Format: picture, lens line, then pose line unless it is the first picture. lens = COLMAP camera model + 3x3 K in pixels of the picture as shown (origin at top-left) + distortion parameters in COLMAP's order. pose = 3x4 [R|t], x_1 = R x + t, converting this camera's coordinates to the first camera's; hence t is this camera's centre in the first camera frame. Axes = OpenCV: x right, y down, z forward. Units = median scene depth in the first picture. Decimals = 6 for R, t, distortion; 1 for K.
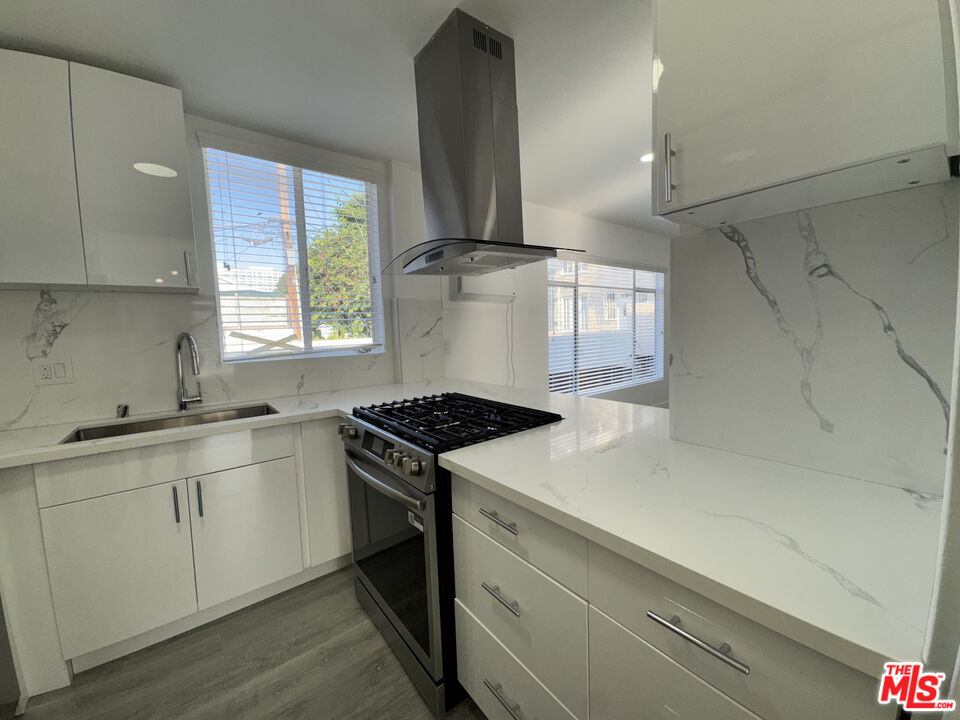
lens RADIAL K [[383.7, 0, 480.5], [0, 383.7, 360.0], [0, 0, 1]] dist [-0.001785, 0.000234]
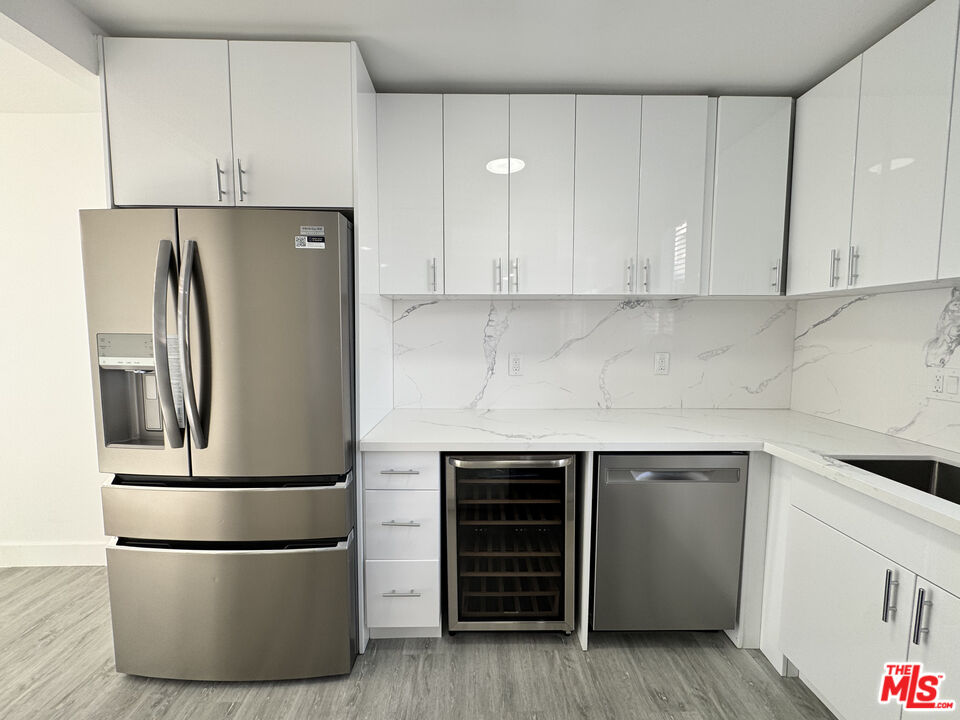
lens RADIAL K [[383.7, 0, 478.1], [0, 383.7, 363.2], [0, 0, 1]] dist [-0.001785, 0.000234]
pose [[-0.599405, 0.092722, -0.795058, 0.148164], [-0.053410, 0.986422, 0.155306, -0.092416], [0.798662, 0.135555, -0.586314, 0.683680]]
